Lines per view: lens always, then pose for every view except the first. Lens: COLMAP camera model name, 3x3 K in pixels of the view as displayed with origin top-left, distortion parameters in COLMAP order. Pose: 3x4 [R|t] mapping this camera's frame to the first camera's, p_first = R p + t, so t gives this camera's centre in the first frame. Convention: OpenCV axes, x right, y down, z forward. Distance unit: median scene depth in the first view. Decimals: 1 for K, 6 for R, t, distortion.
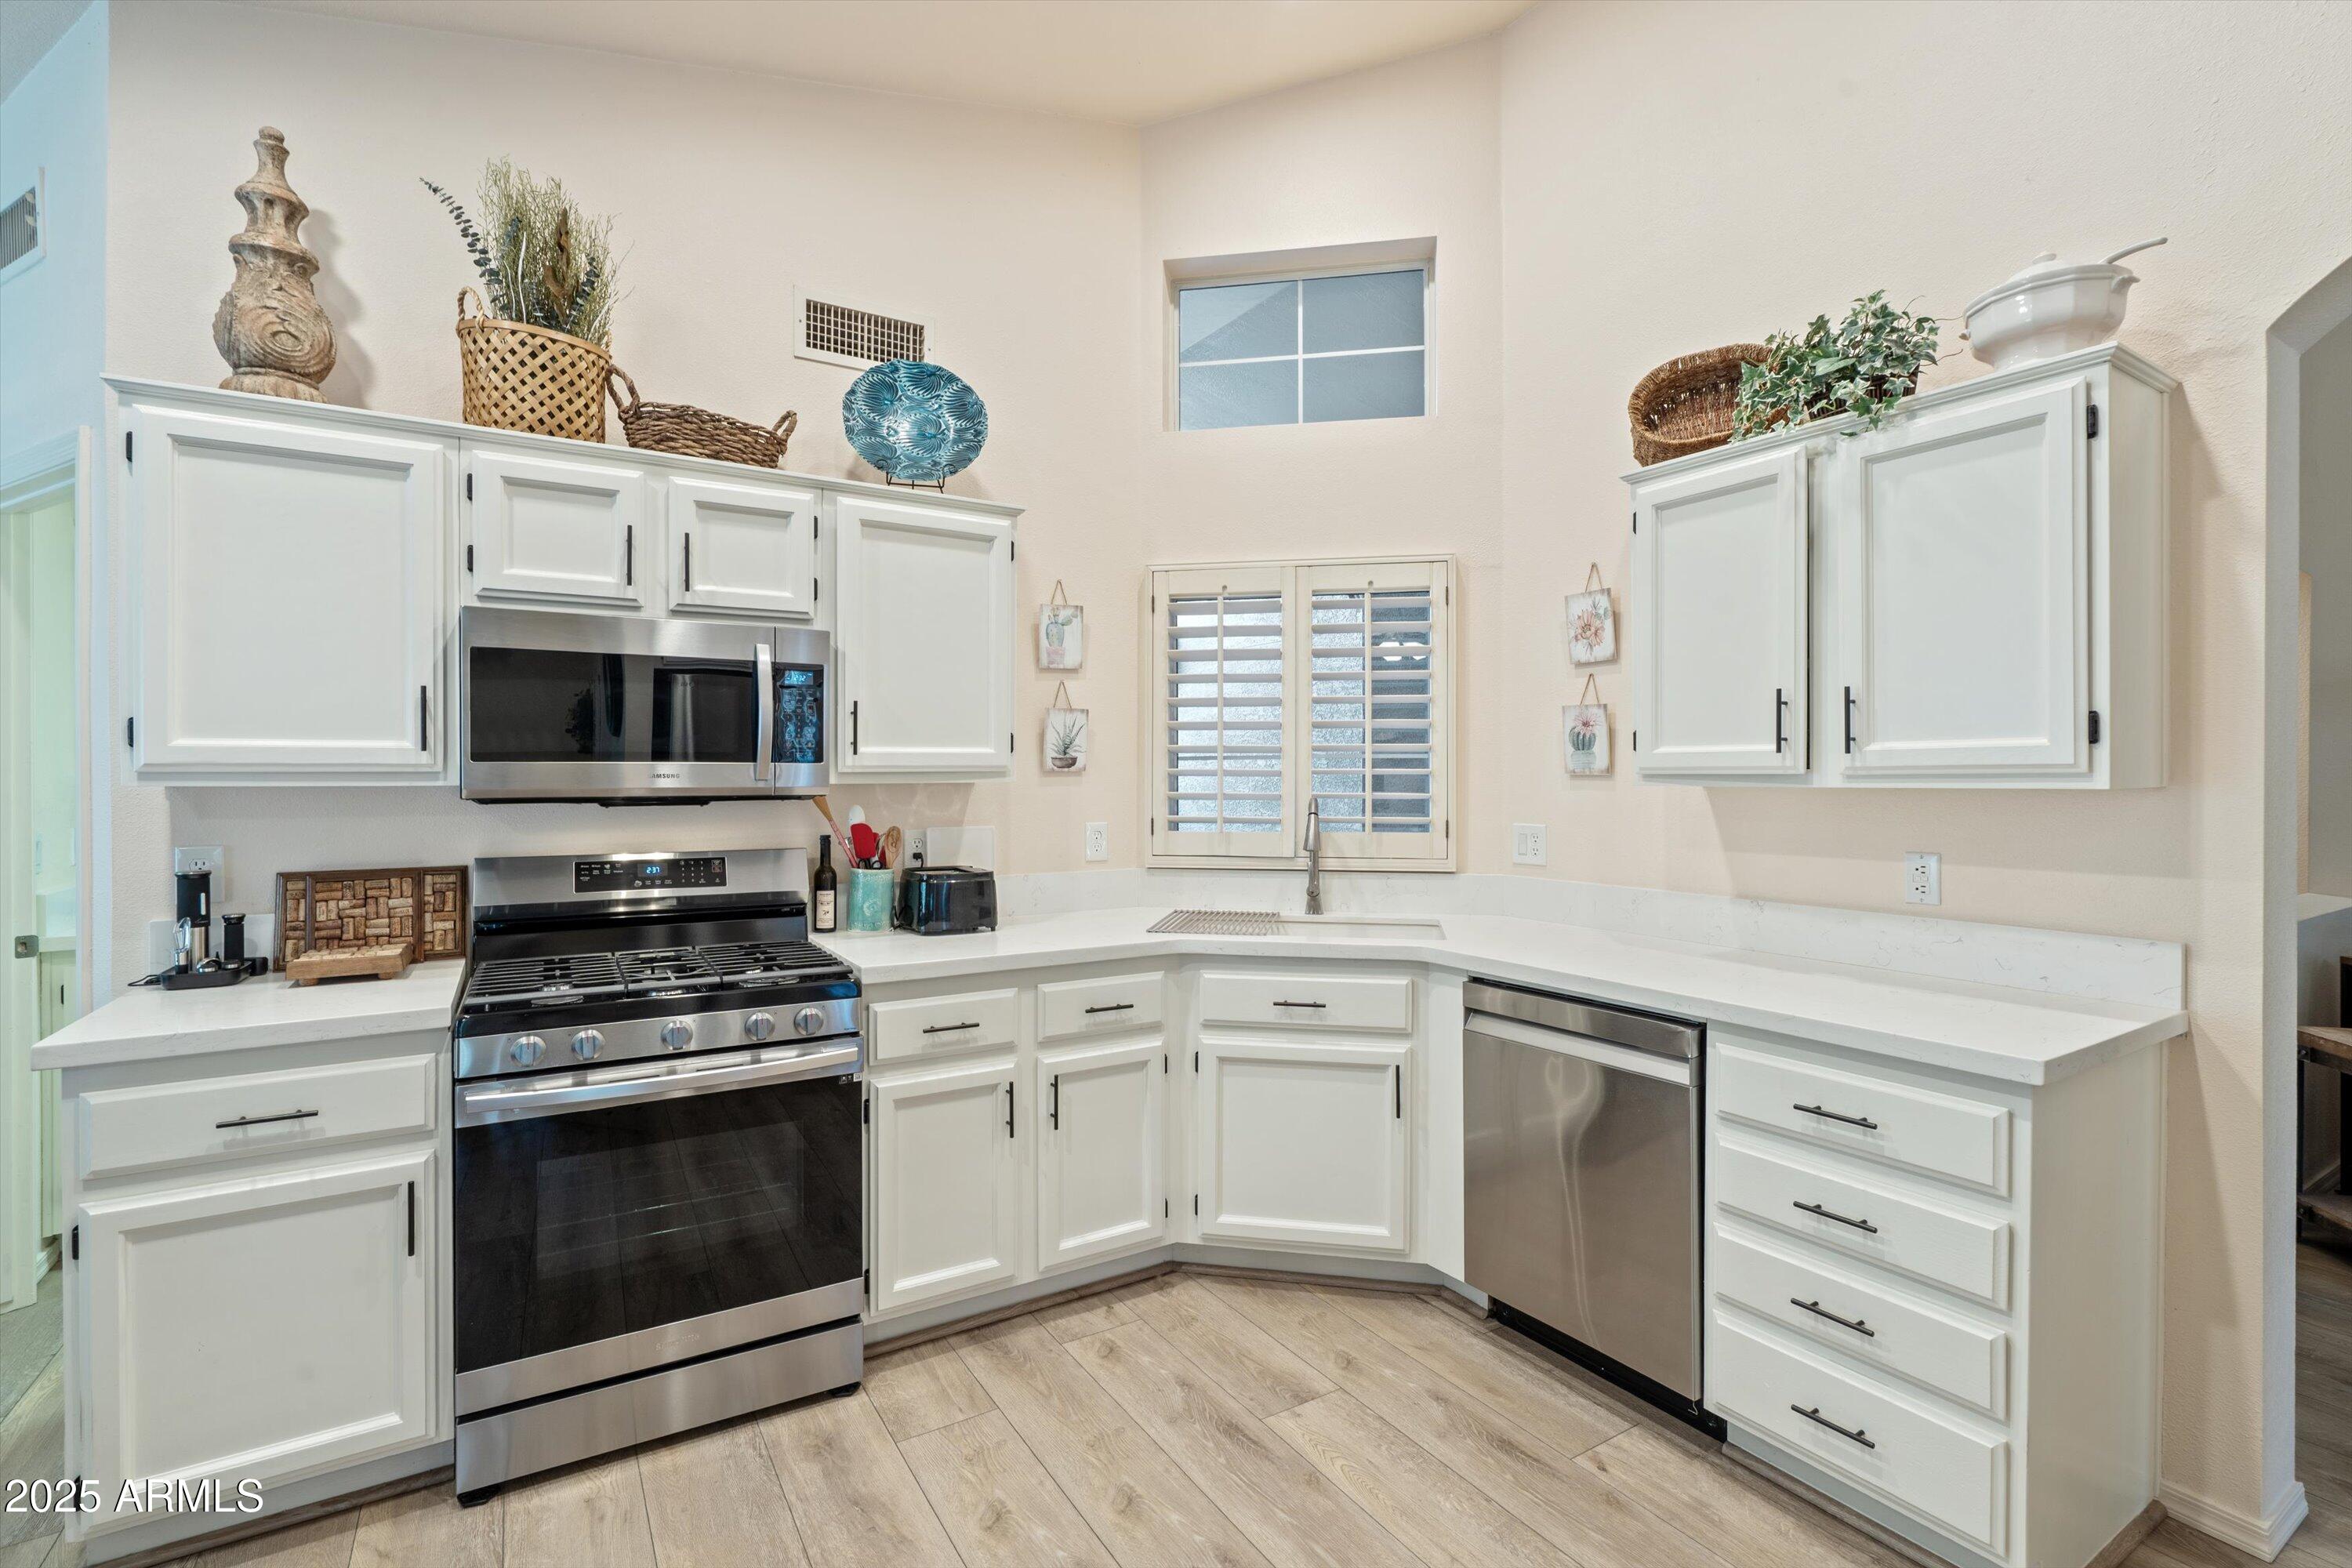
lens RADIAL K [[1060.9, 0, 1174.3], [0, 1060.9, 776.4], [0, 0, 1]] dist [-0.001836, 0.000523]
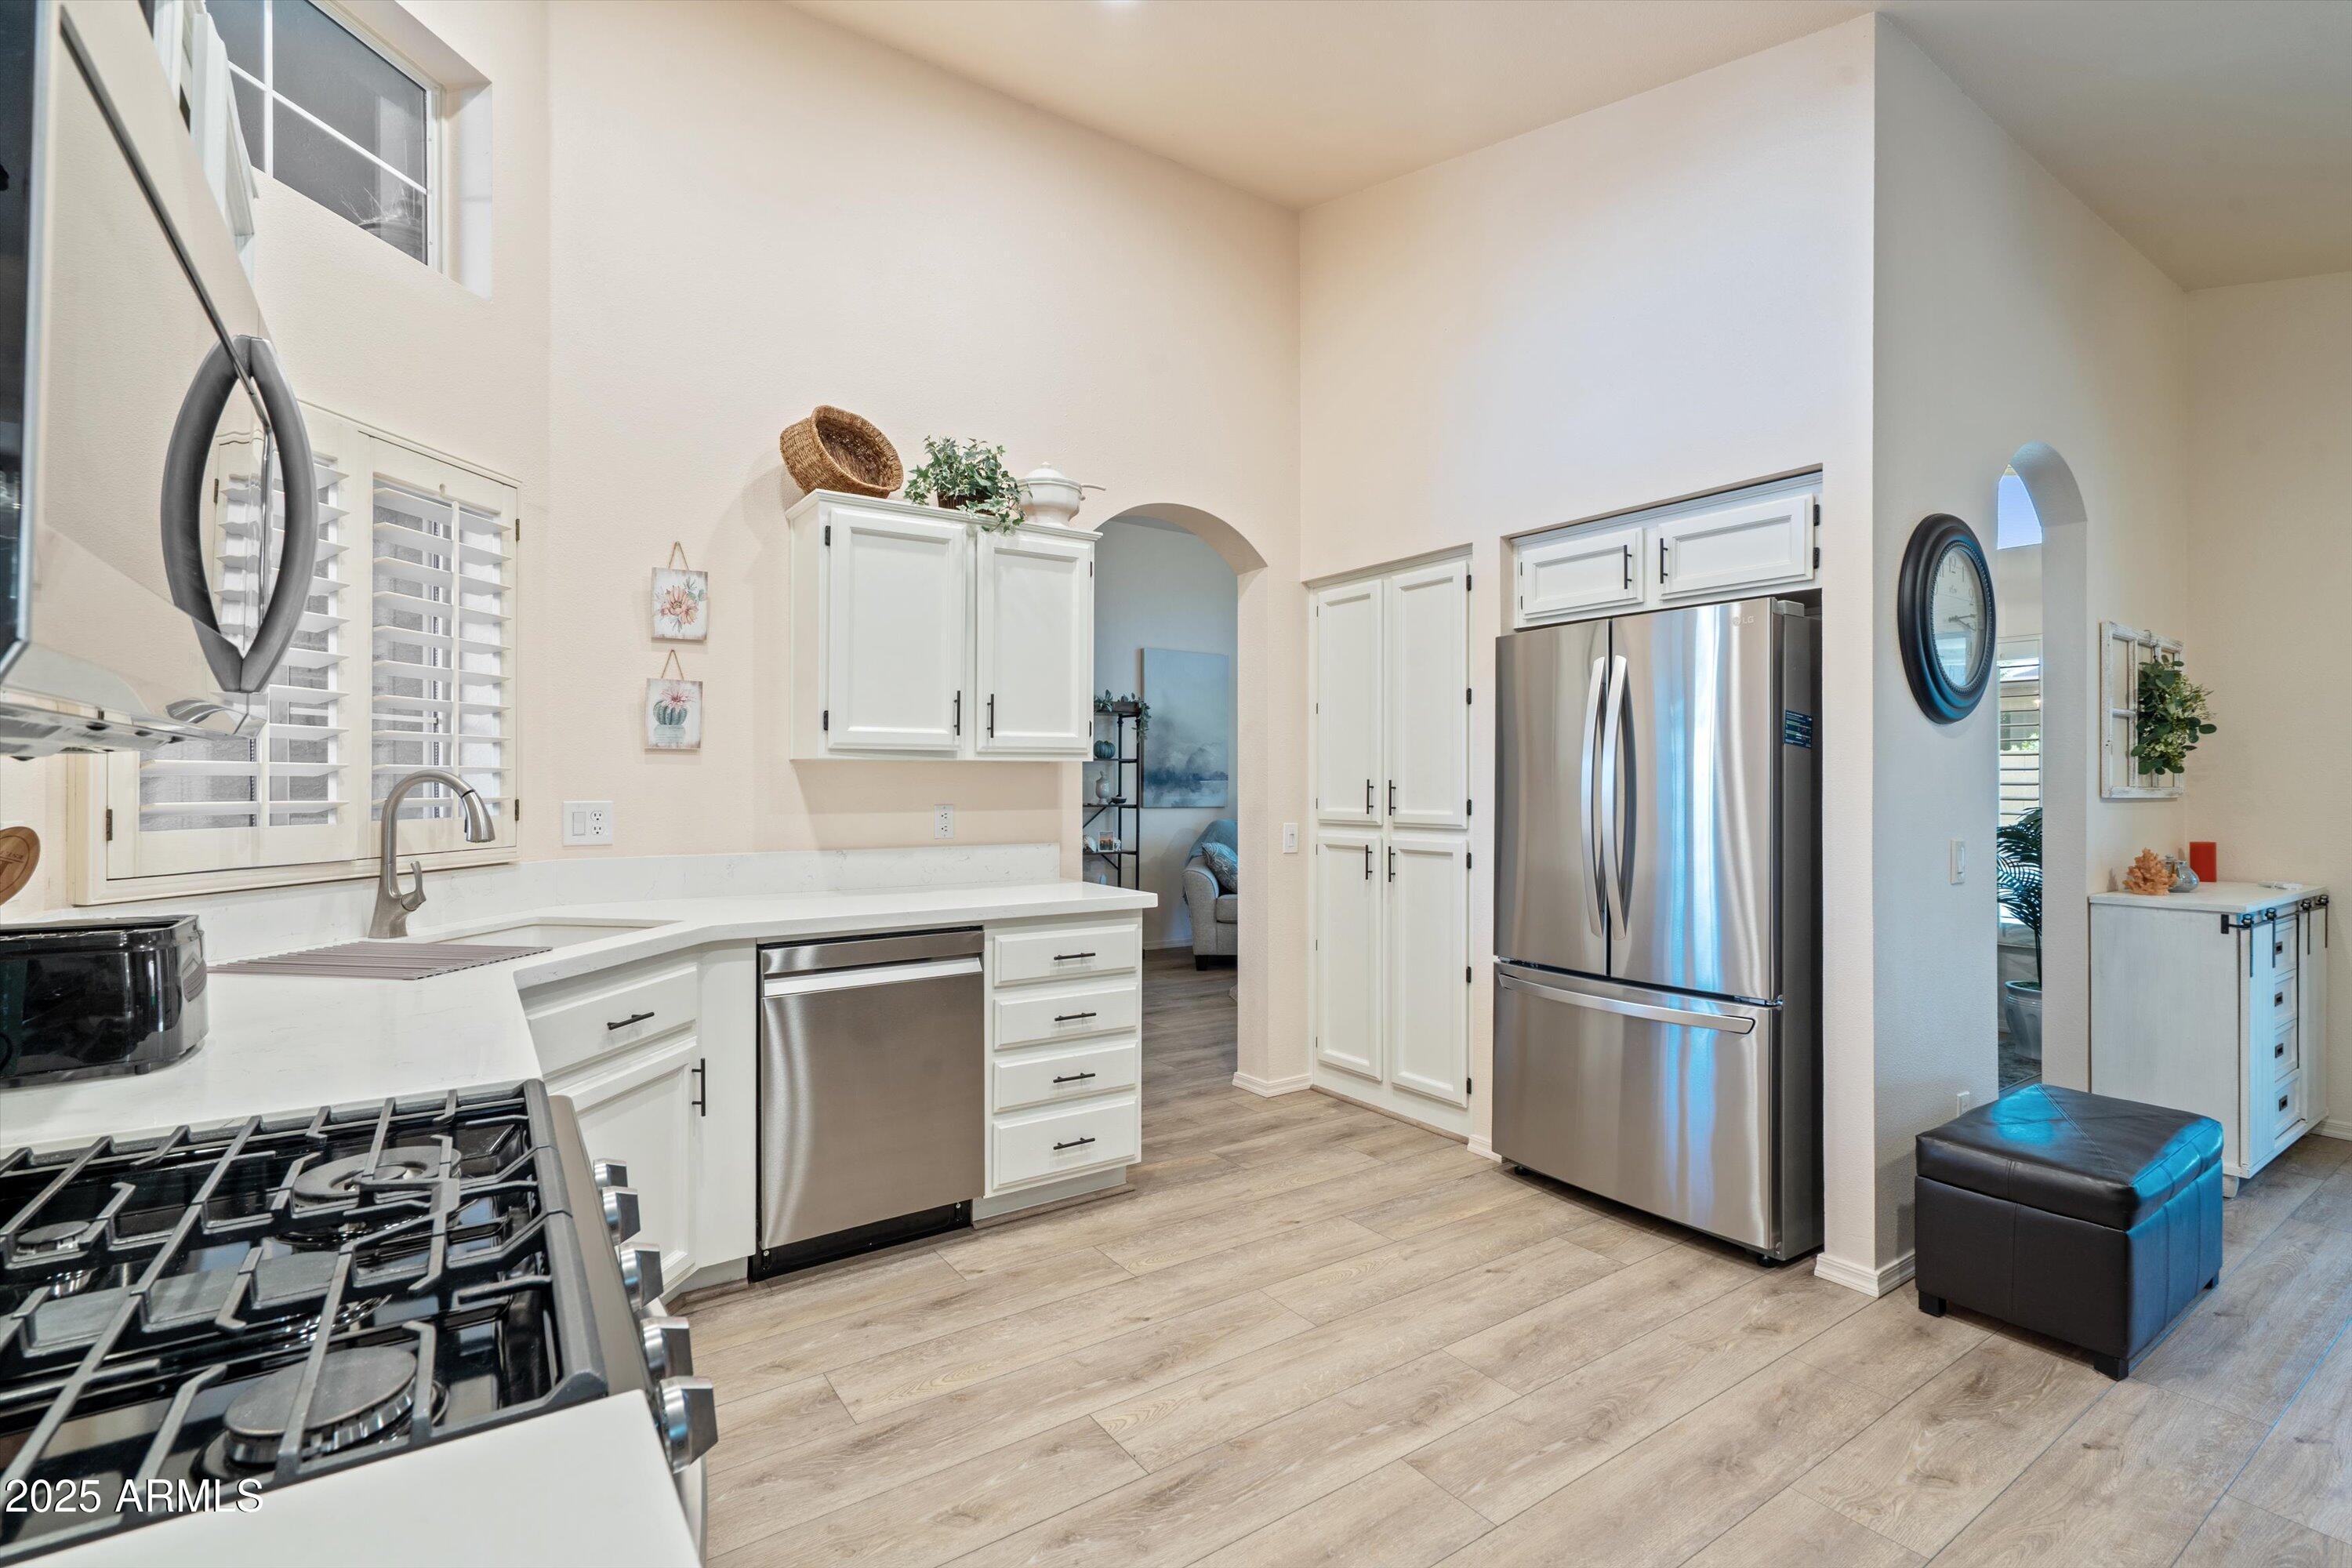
lens RADIAL K [[1066.4, 0, 1179.6], [0, 1066.4, 771.7], [0, 0, 1]] dist [-0.000257, 0.000540]
pose [[-0.041765, 0.007274, 0.999101, -0.734191], [-0.000613, 0.999973, -0.007305, 0.031026], [-0.999127, -0.000918, -0.041759, 0.632051]]
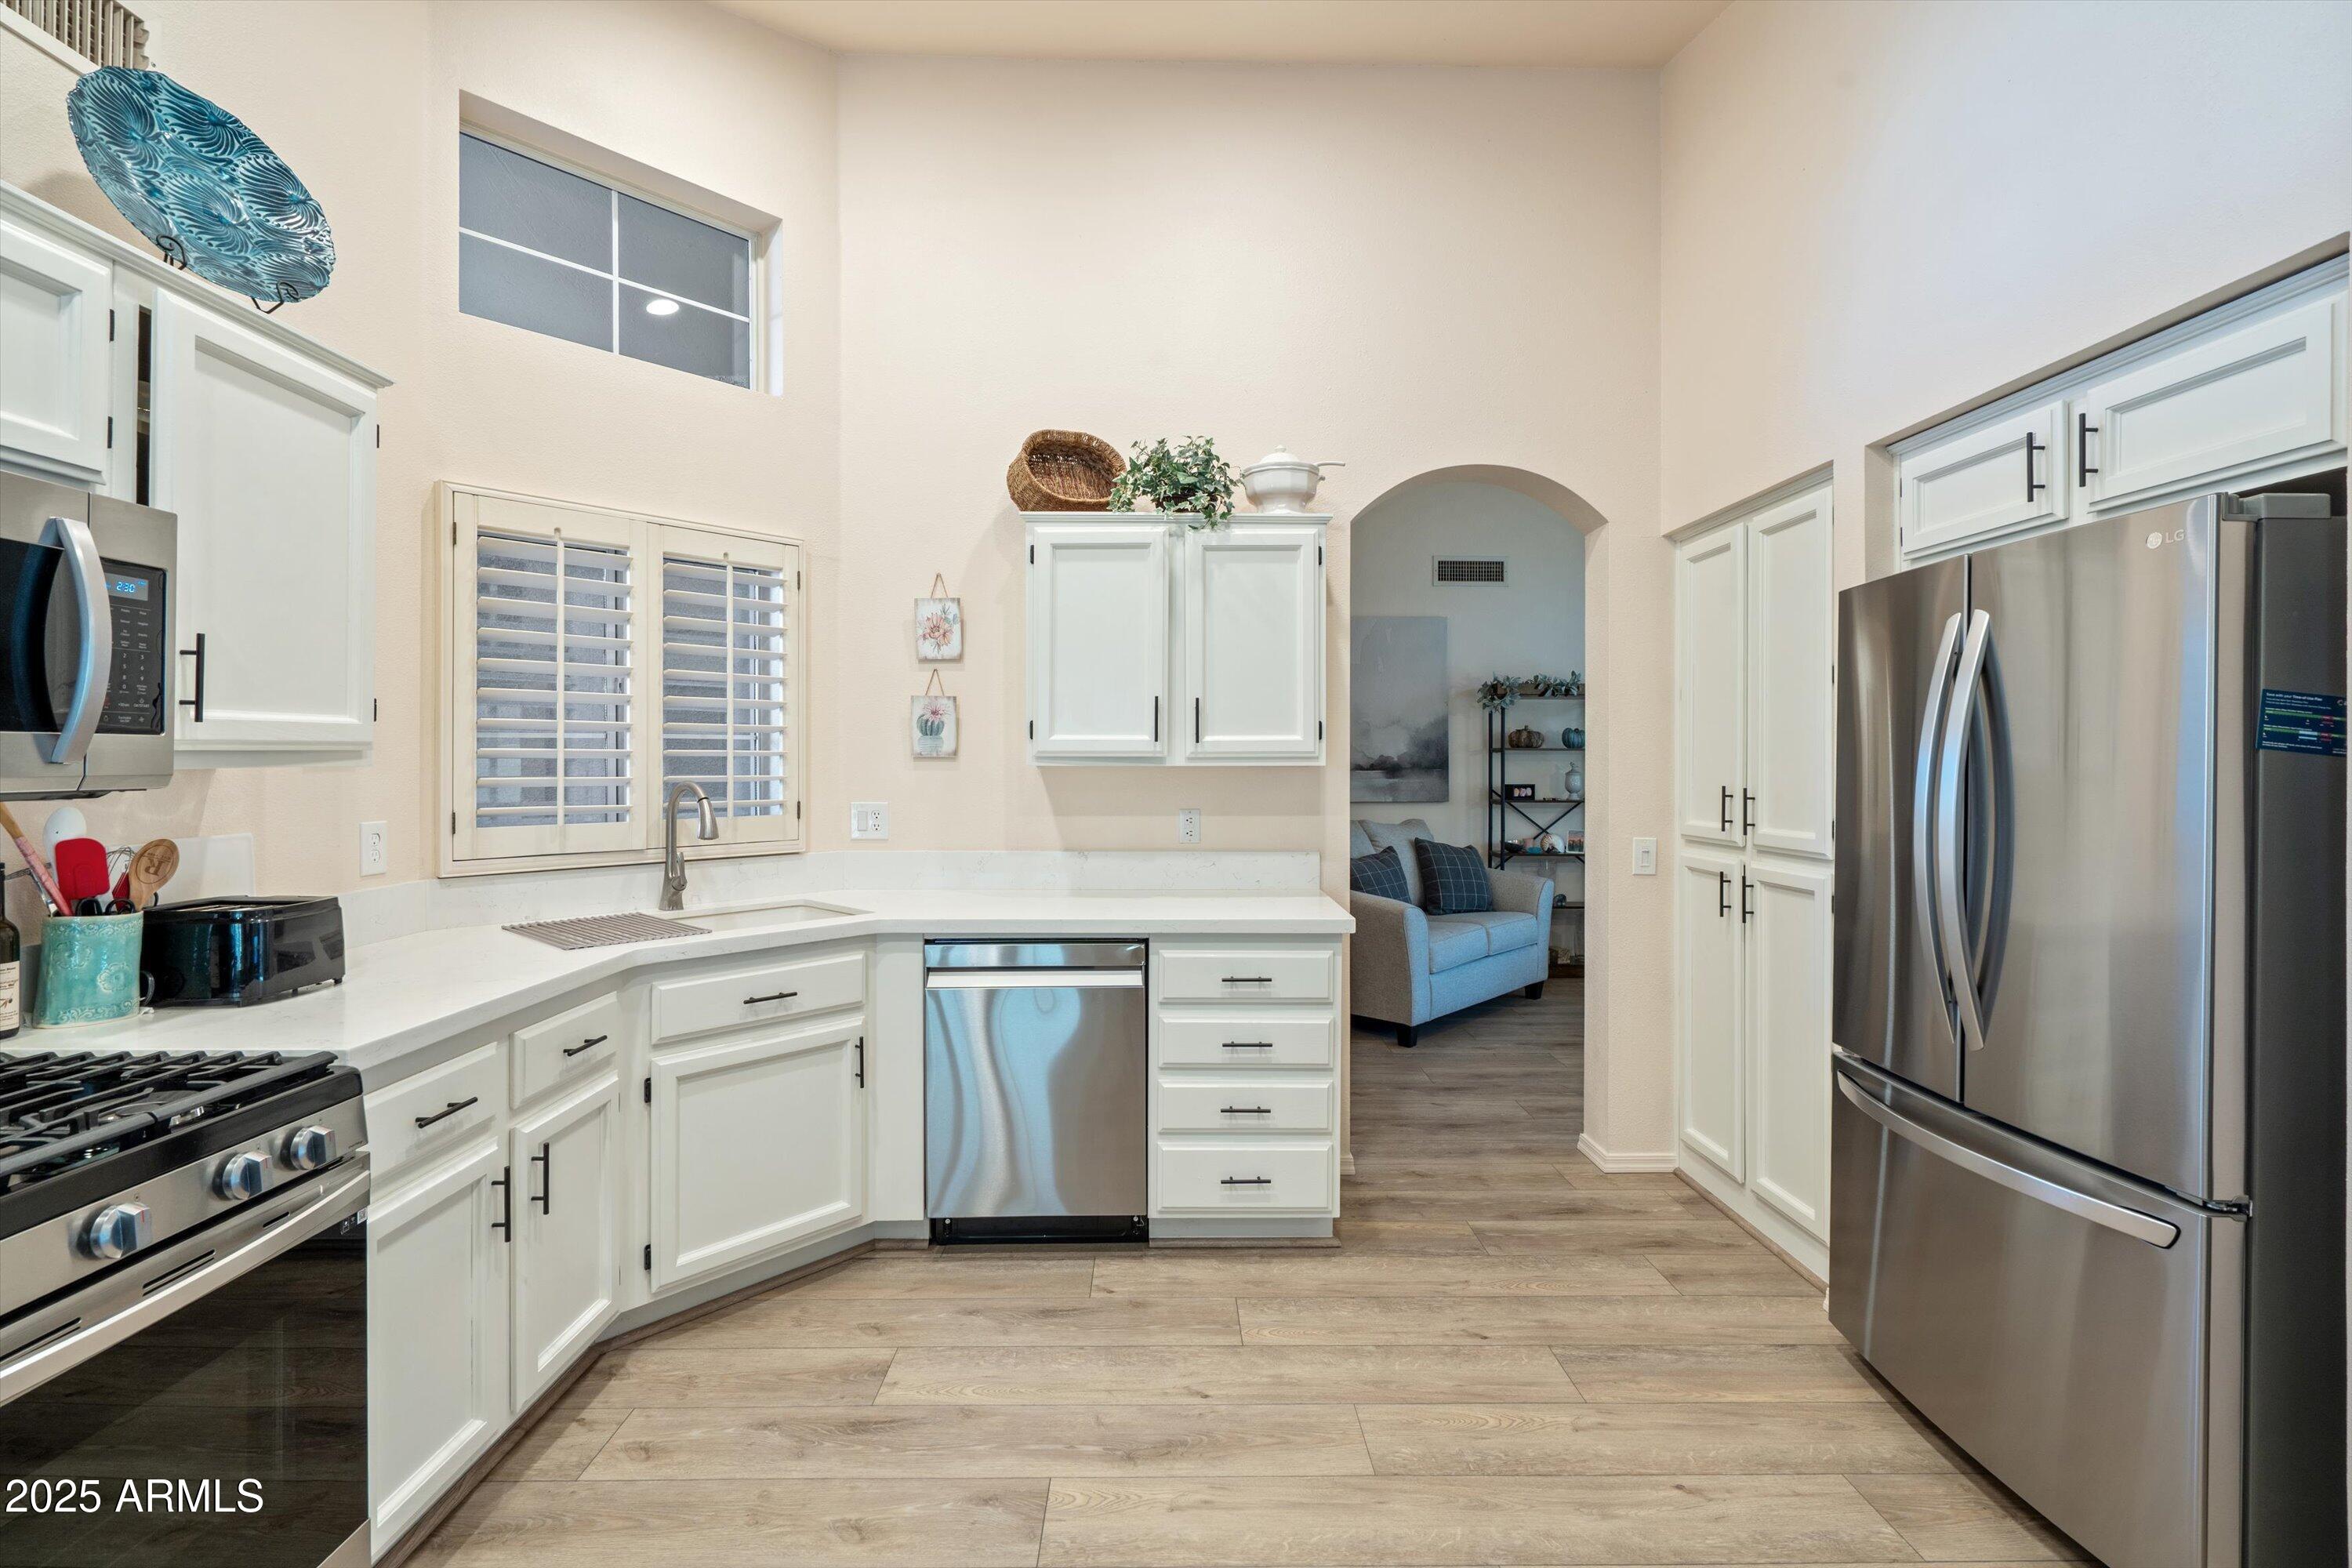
lens RADIAL K [[1068.9, 0, 1175.9], [0, 1068.9, 756.7], [0, 0, 1]] dist [-0.002592, 0.001215]
pose [[0.517850, 0.002042, 0.855469, -0.526970], [-0.000497, 0.999998, -0.002086, 0.000647], [-0.855471, 0.000655, 0.517850, 0.198927]]
